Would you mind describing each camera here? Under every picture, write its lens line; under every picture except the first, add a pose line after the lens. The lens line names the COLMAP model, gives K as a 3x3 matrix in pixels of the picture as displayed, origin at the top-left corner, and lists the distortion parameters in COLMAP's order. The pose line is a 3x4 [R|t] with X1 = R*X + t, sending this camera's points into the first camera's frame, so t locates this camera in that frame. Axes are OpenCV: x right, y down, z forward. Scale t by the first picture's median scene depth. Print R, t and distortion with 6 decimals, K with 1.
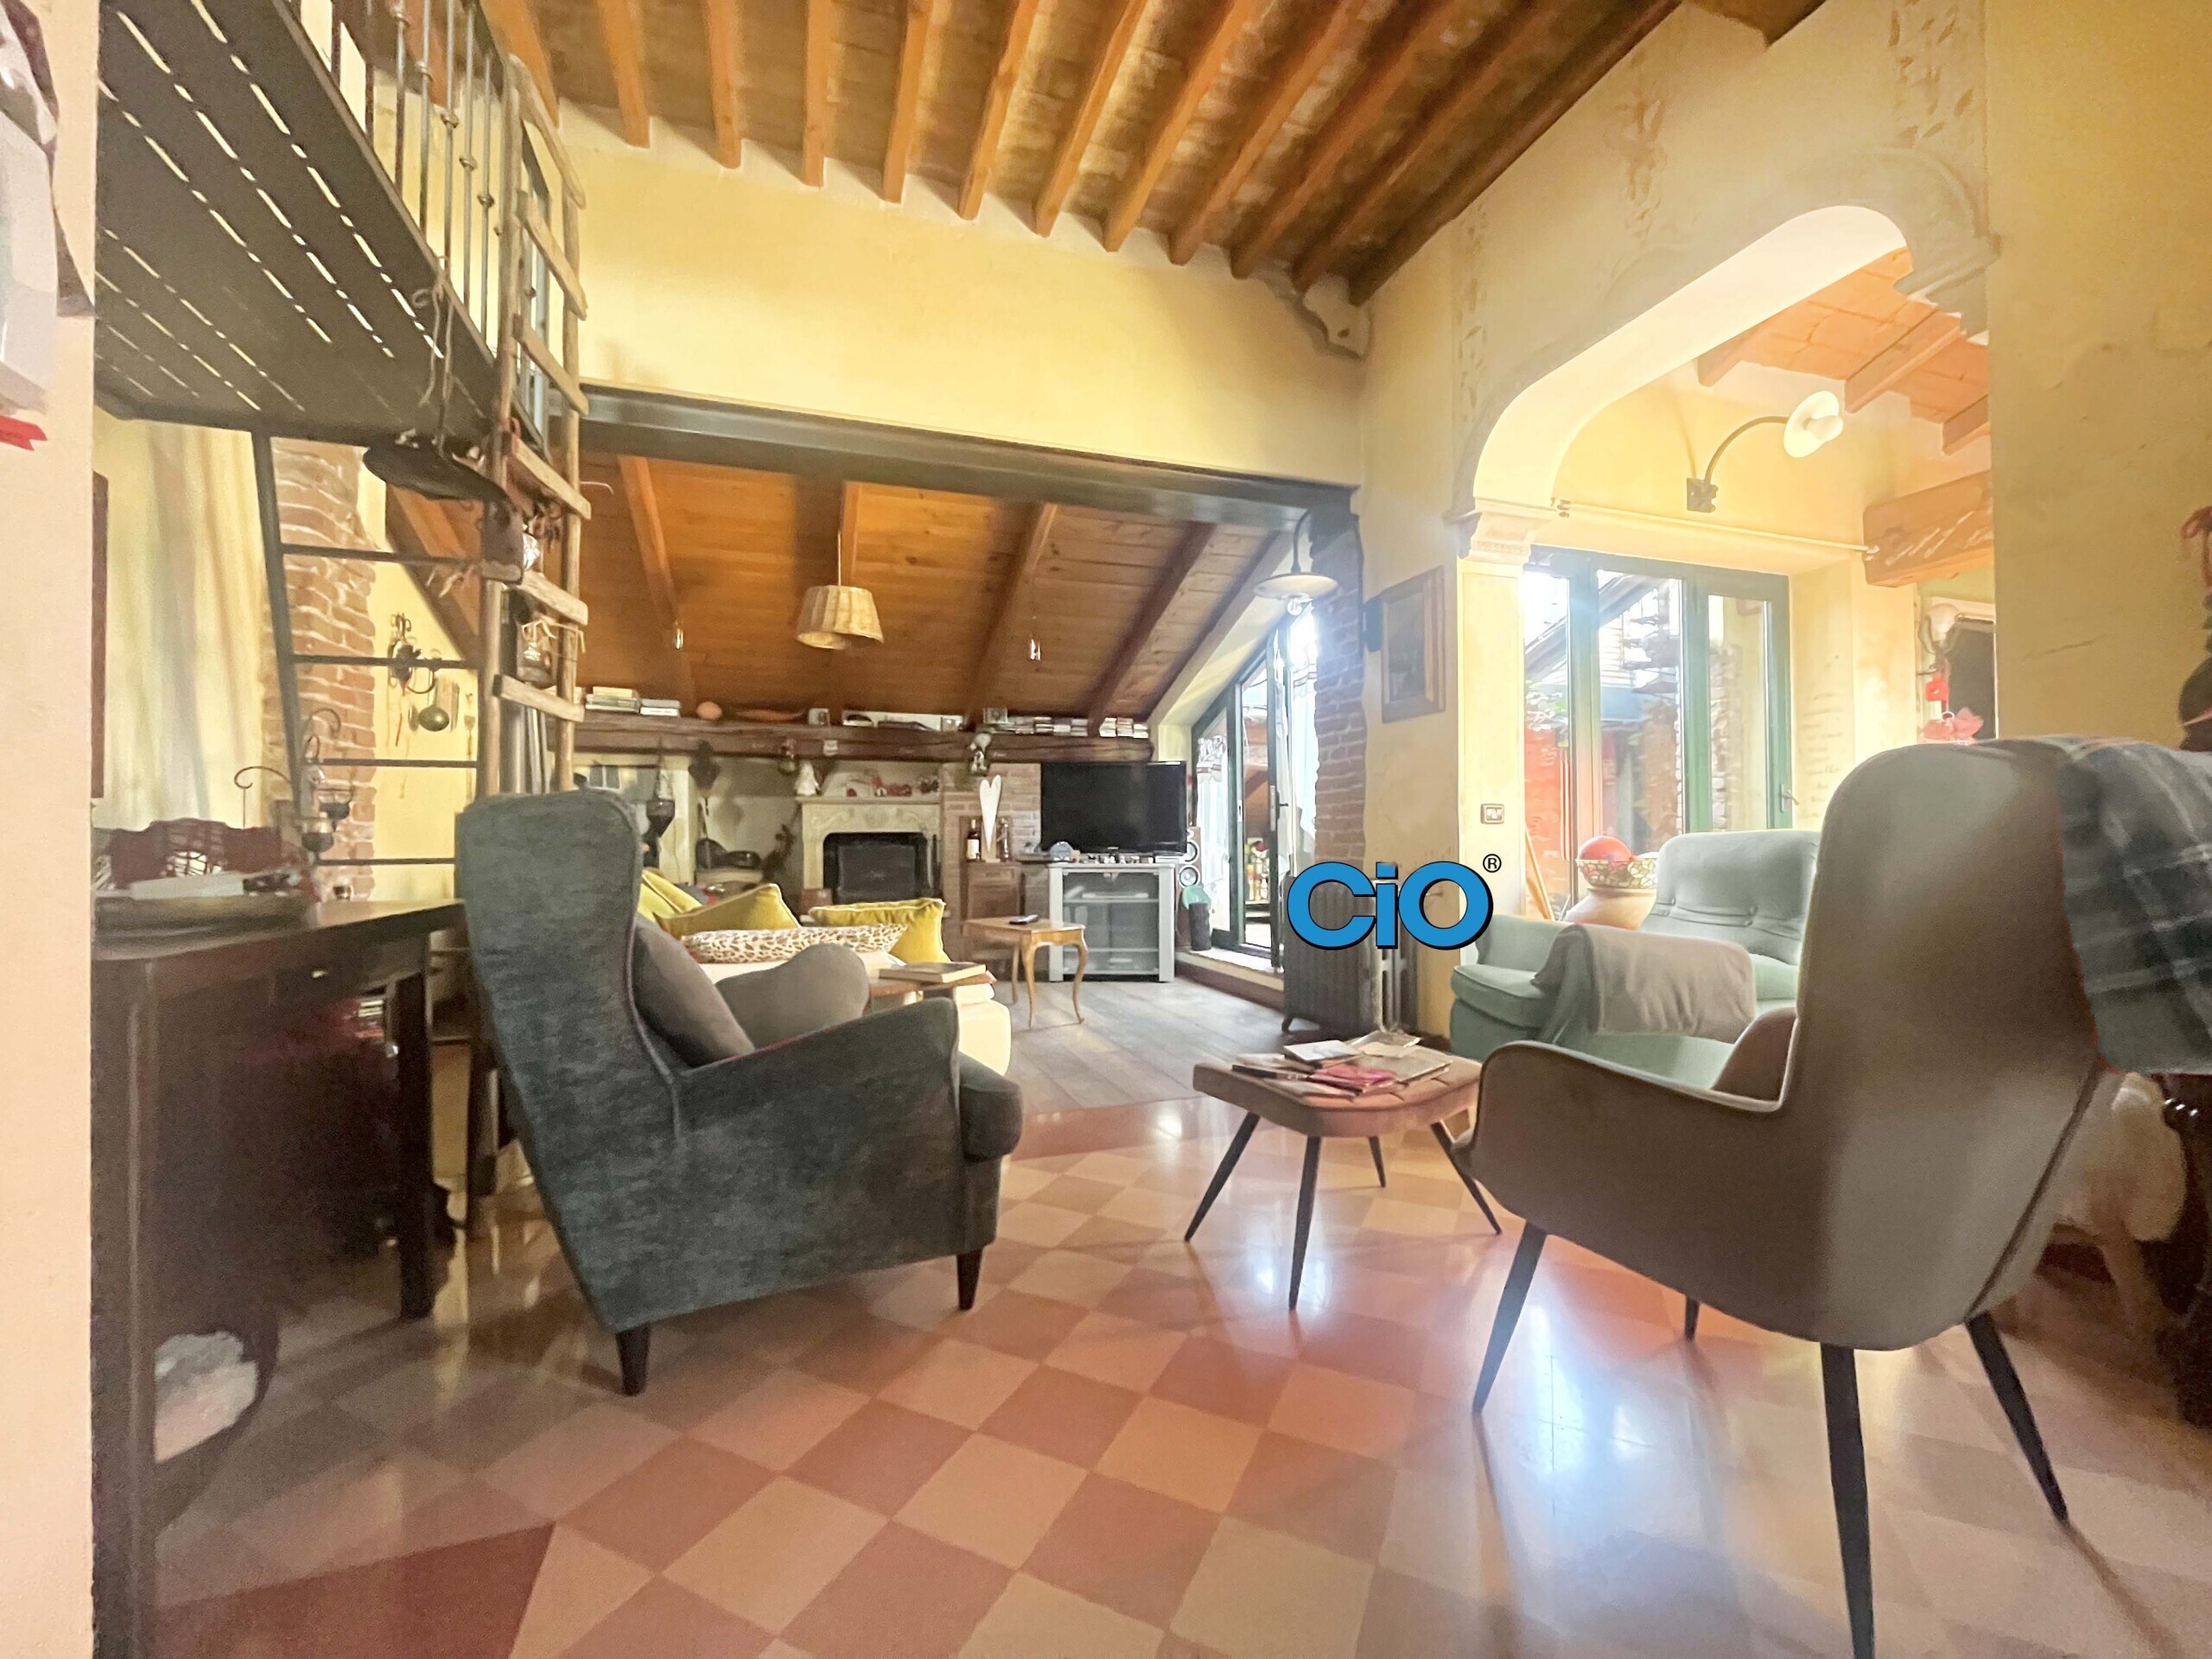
lens RADIAL K [[902.0, 0, 1106.0], [0, 902.0, 829.5], [0, 0, 1]] dist [-0.002121, -0.000051]
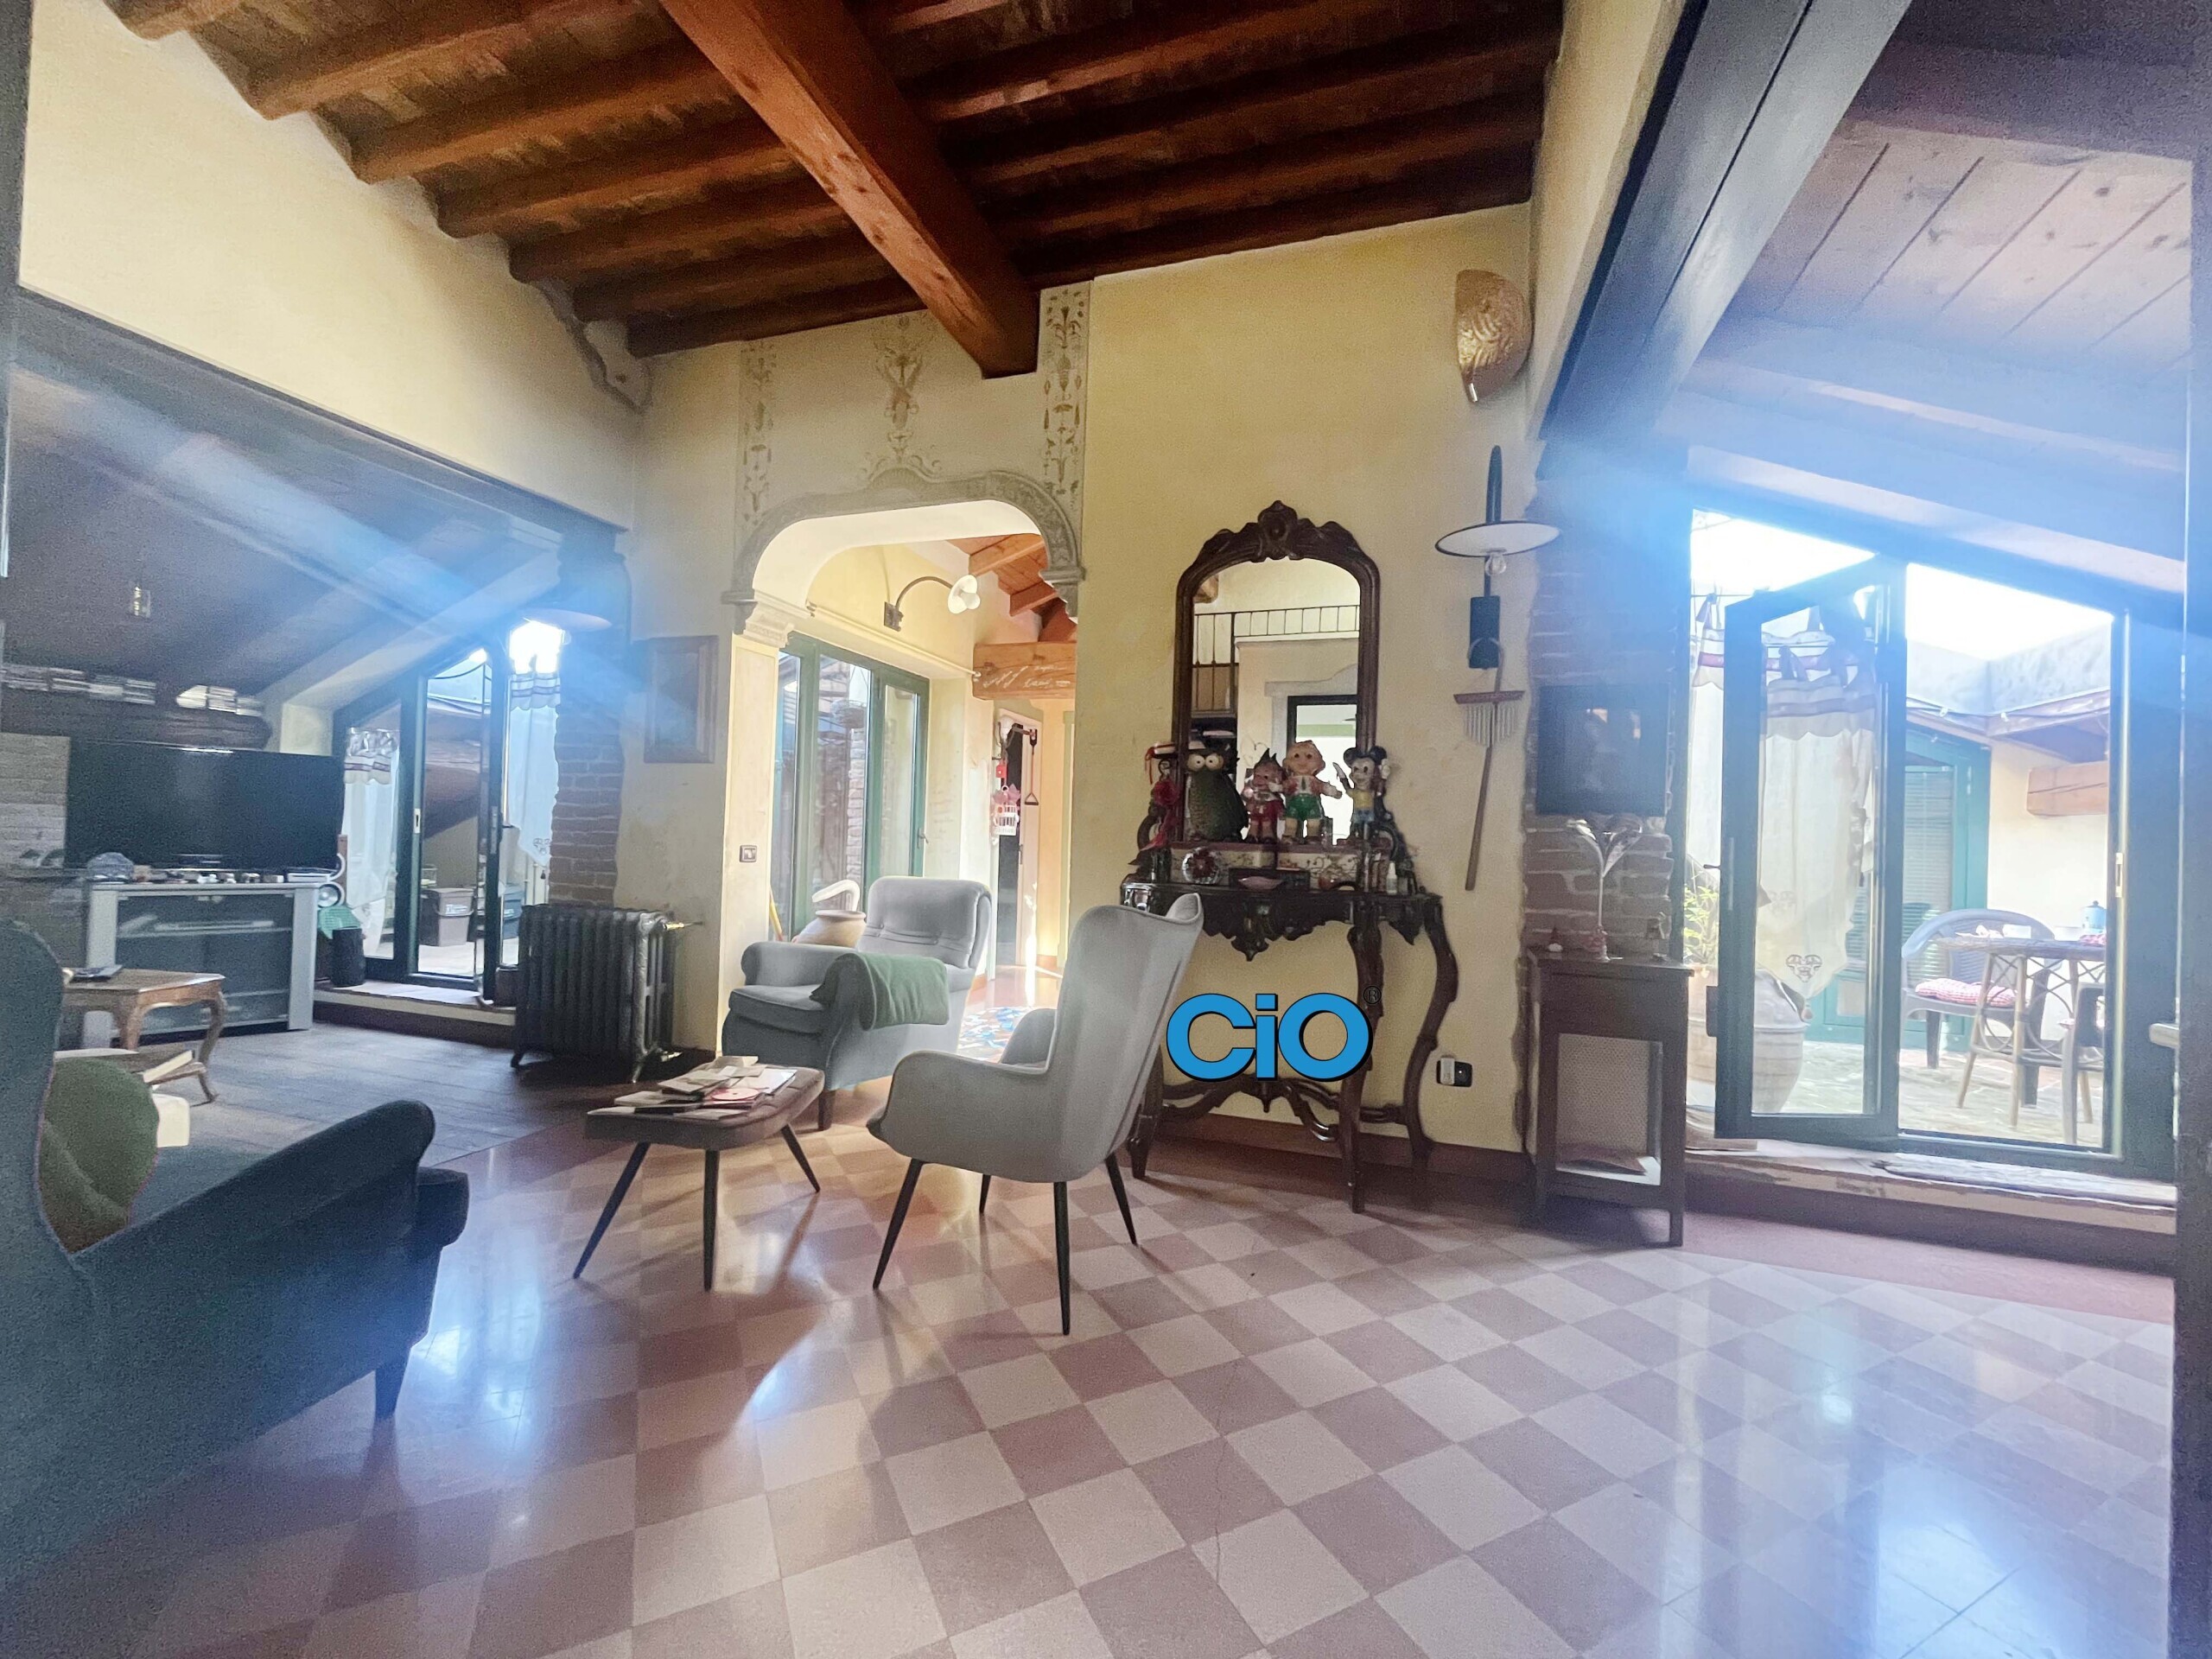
lens RADIAL K [[874.3, 0, 1106.0], [0, 874.3, 829.5], [0, 0, 1]] dist [-0.001993, -0.000509]
pose [[0.607439, 0.041386, 0.793287, -0.170169], [-0.047837, 0.998735, -0.015475, -0.045750], [-0.792924, -0.028549, 0.608651, -0.062346]]
